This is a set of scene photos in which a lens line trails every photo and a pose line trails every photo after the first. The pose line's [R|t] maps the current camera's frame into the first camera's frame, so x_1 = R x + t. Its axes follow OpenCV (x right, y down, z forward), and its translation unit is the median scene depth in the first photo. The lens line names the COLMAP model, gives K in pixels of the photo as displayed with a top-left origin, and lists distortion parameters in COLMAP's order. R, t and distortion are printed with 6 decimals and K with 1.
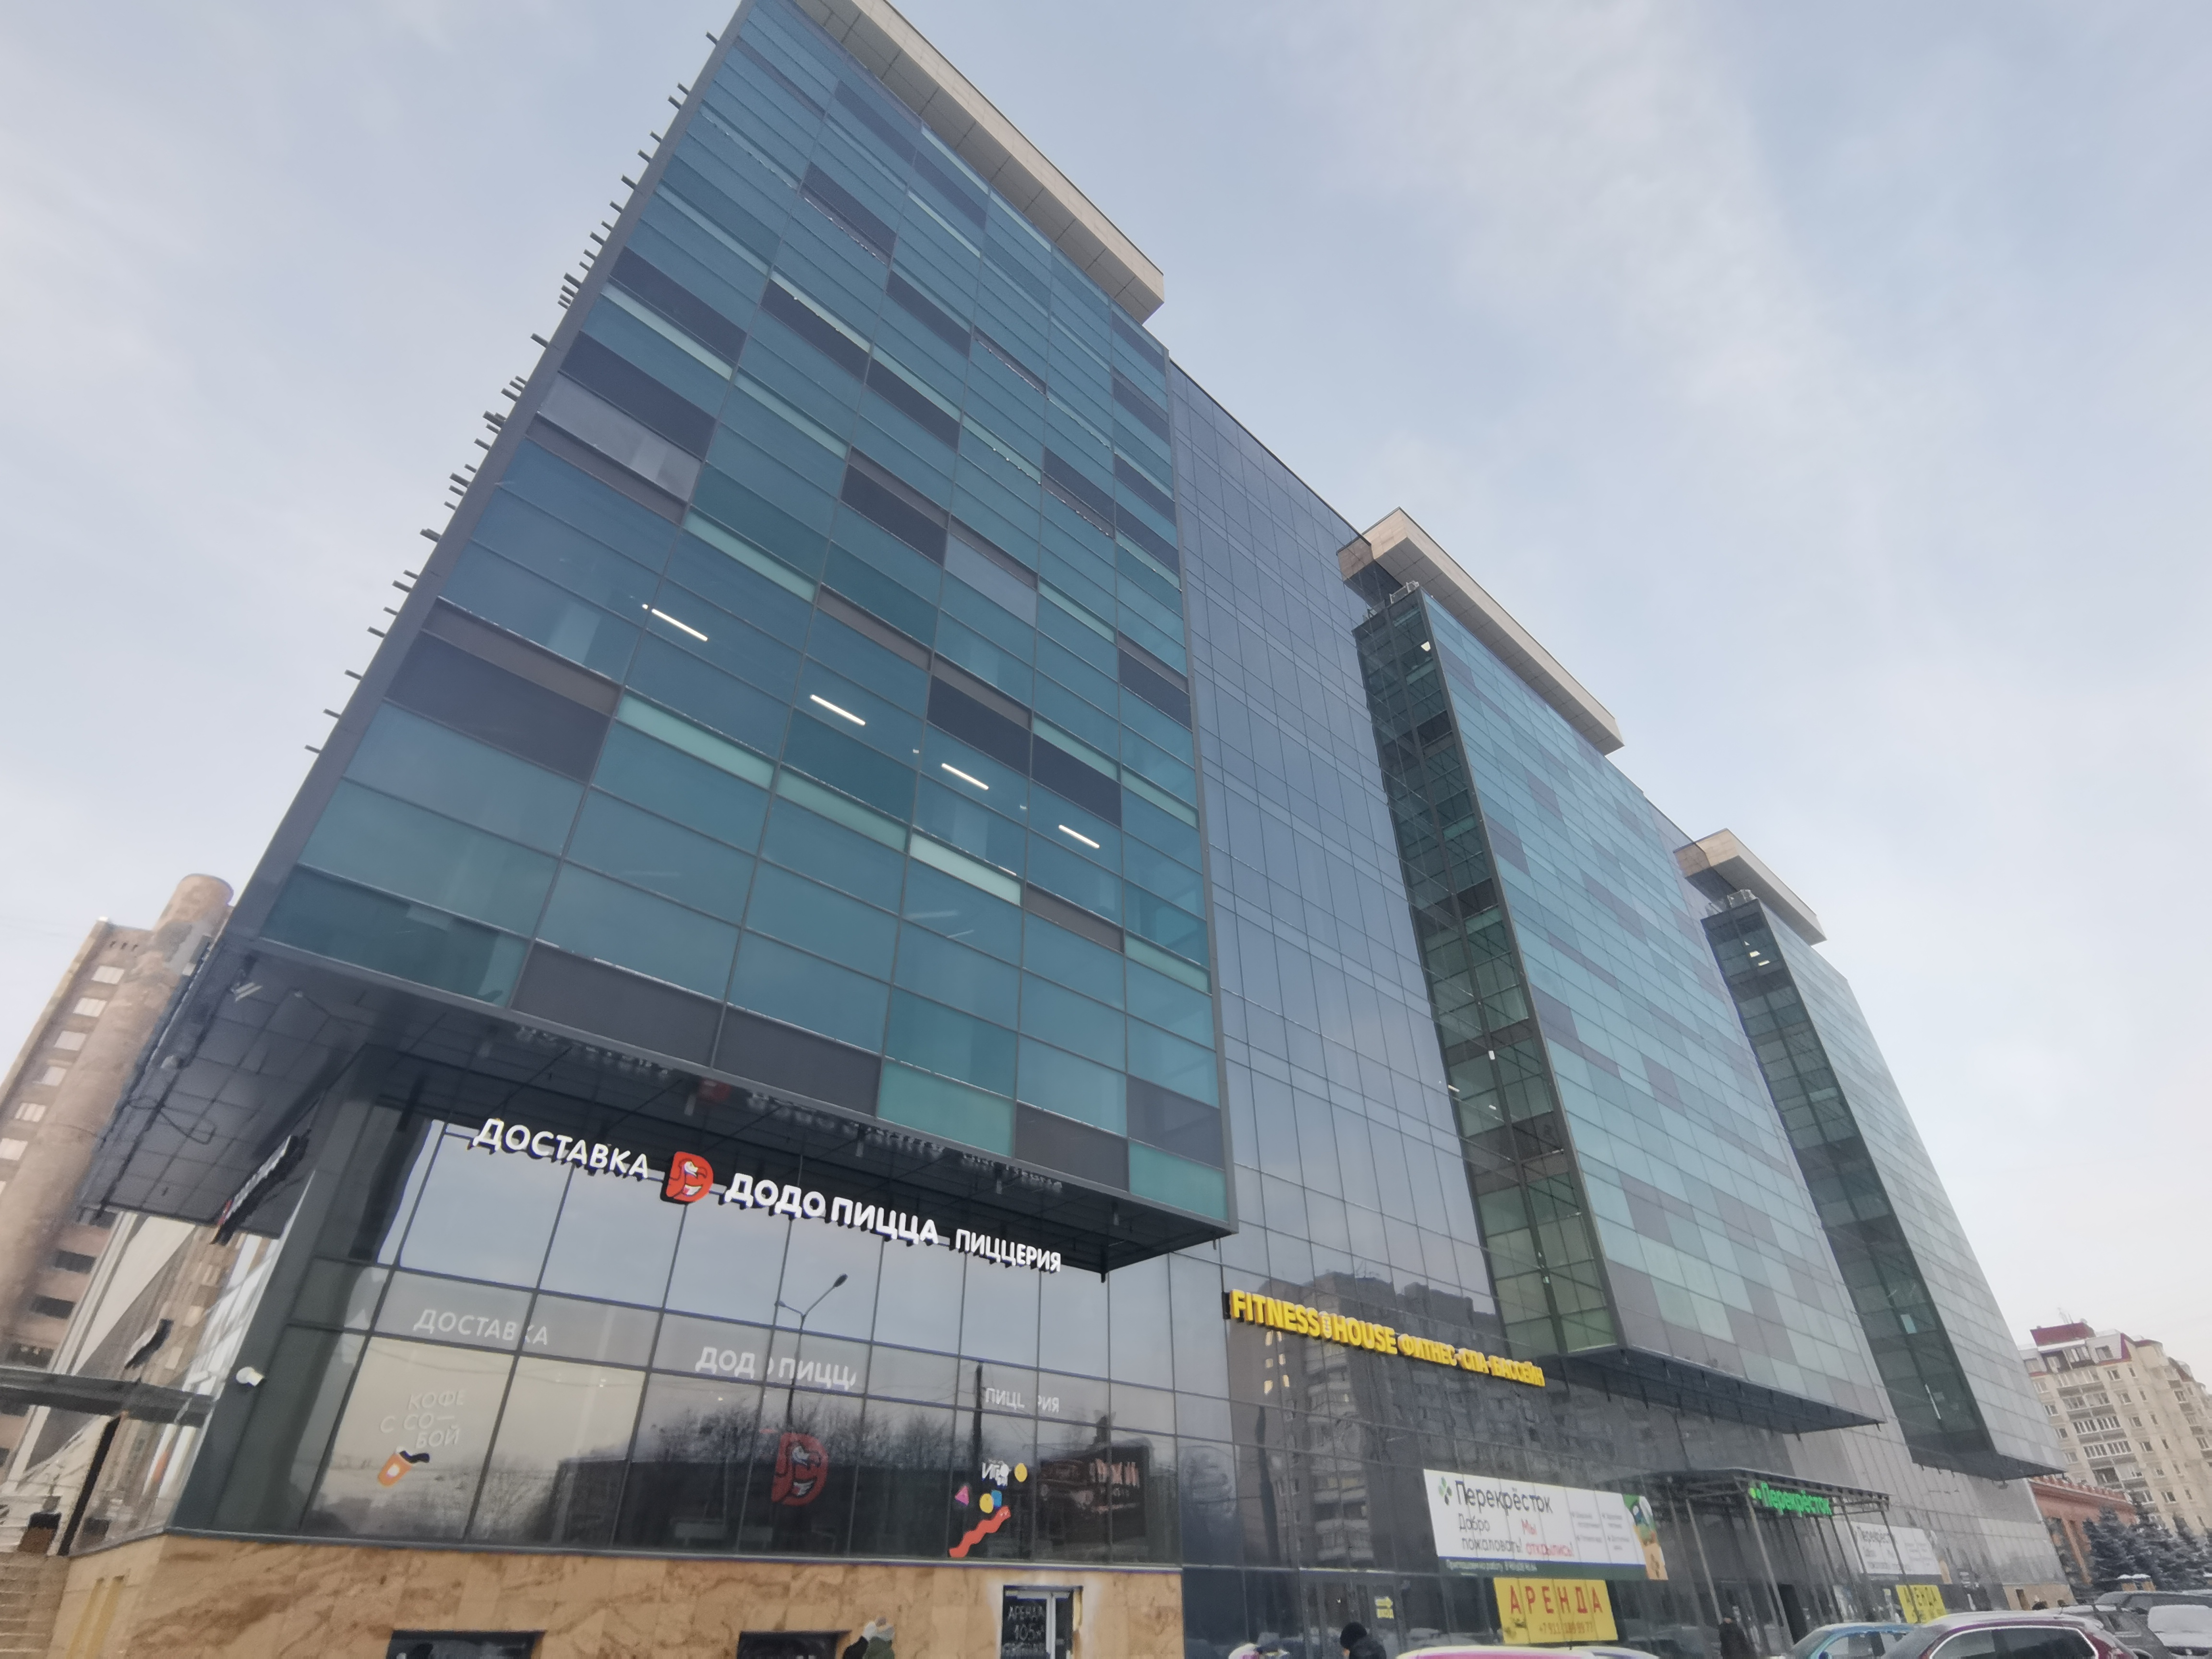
lens RADIAL K [[1072.5, 0, 1116.7], [0, 1072.5, 826.7], [0, 0, 1]] dist [0.013025, 0.000026]
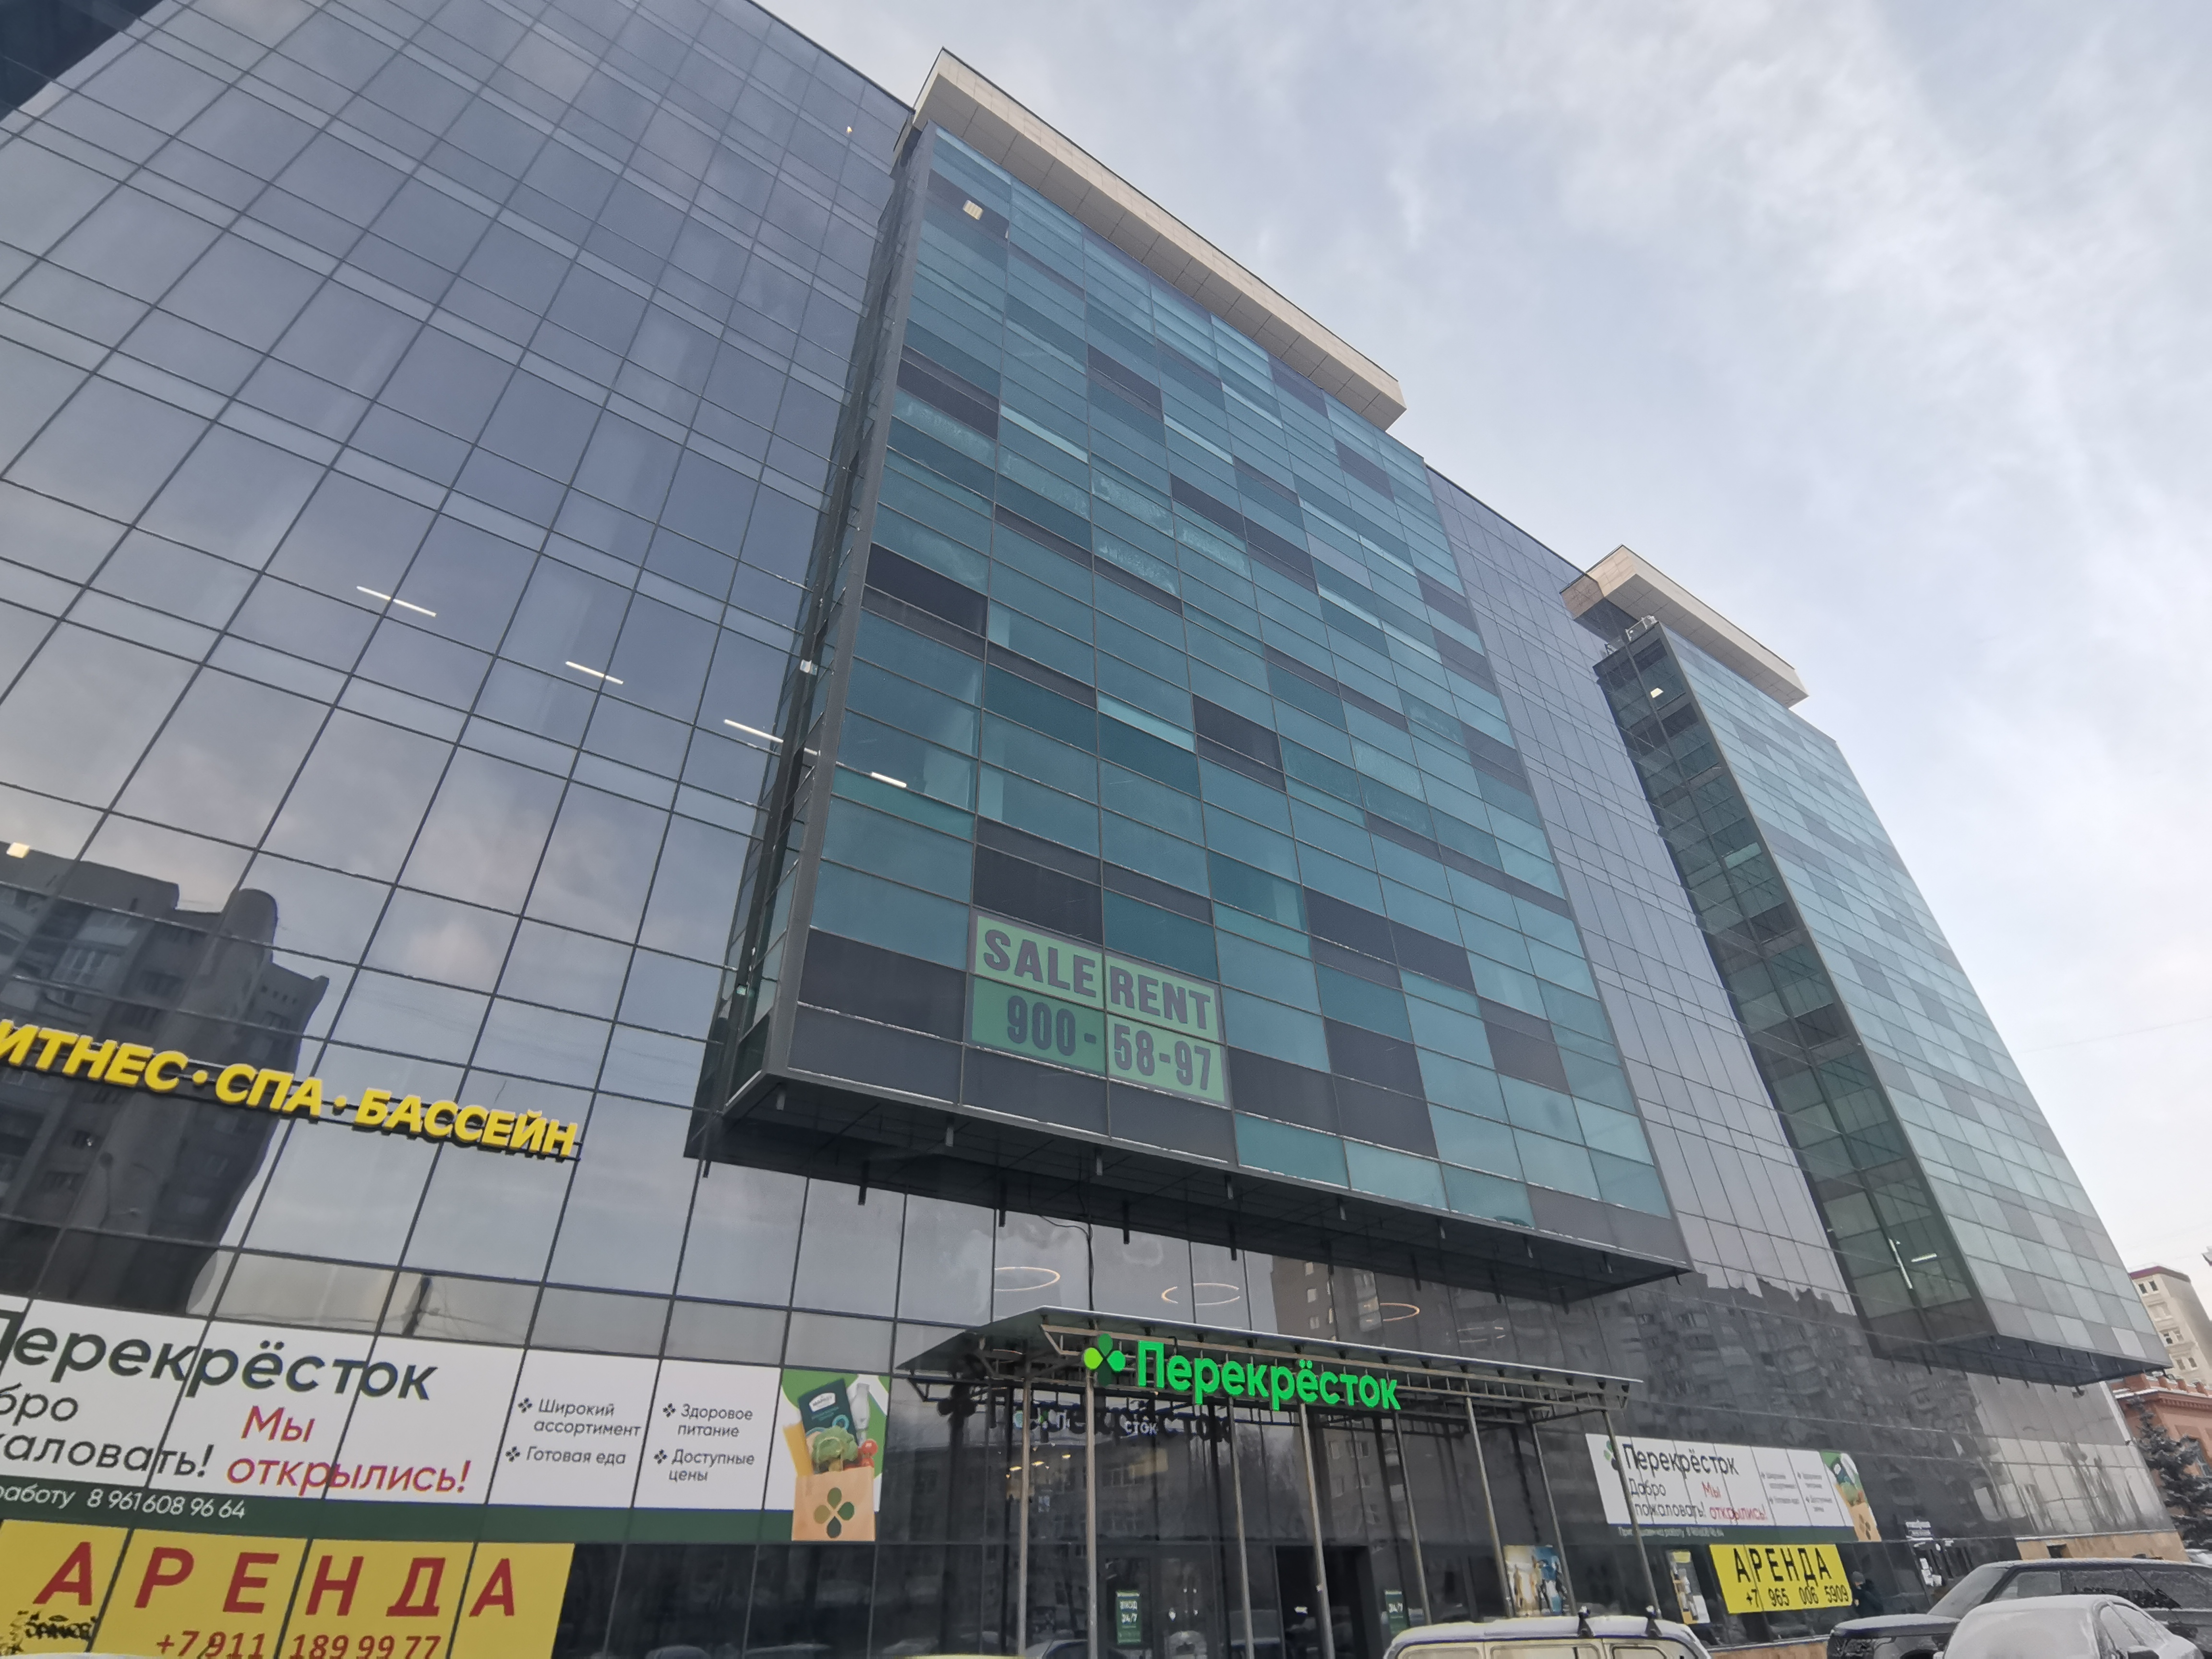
lens RADIAL K [[1072.5, 0, 1092.0], [0, 1072.5, 834.7], [0, 0, 1]] dist [0.013025, 0.000026]
pose [[0.986369, -0.109434, -0.122887, -0.152295], [0.111703, 0.993673, 0.011710, -0.085112], [0.120828, -0.025277, 0.992352, -0.117531]]
